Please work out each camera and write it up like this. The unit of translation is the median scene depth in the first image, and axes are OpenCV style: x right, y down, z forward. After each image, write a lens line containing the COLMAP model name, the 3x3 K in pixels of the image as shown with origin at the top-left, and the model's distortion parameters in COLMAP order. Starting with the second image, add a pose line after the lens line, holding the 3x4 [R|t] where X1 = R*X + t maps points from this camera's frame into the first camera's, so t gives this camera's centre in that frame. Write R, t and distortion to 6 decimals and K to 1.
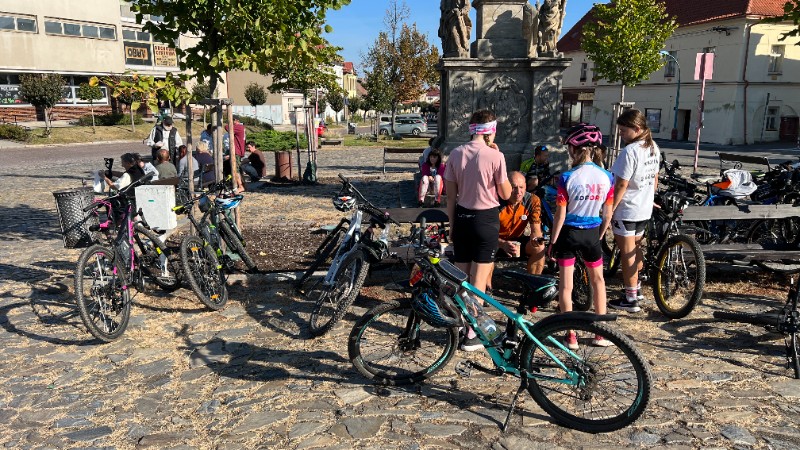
lens RADIAL K [[597.7, 0, 405.6], [0, 597.7, 238.4], [0, 0, 1]] dist [0.002744, -0.006158]
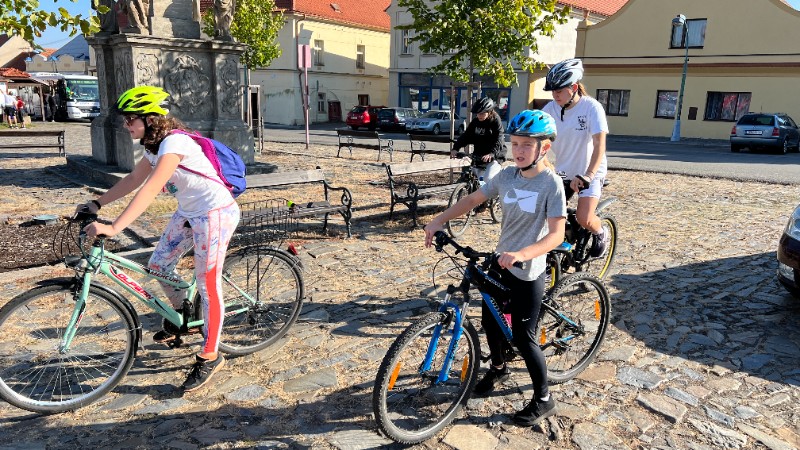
lens RADIAL K [[619.2, 0, 400.0], [0, 619.2, 225.0], [0, 0, 1]] dist [0.005878, 0.003779]
pose [[0.747680, -0.116893, 0.653690, -0.201810], [0.118061, 0.992102, 0.042372, 0.010784], [-0.653480, 0.045495, 0.755575, -0.023293]]
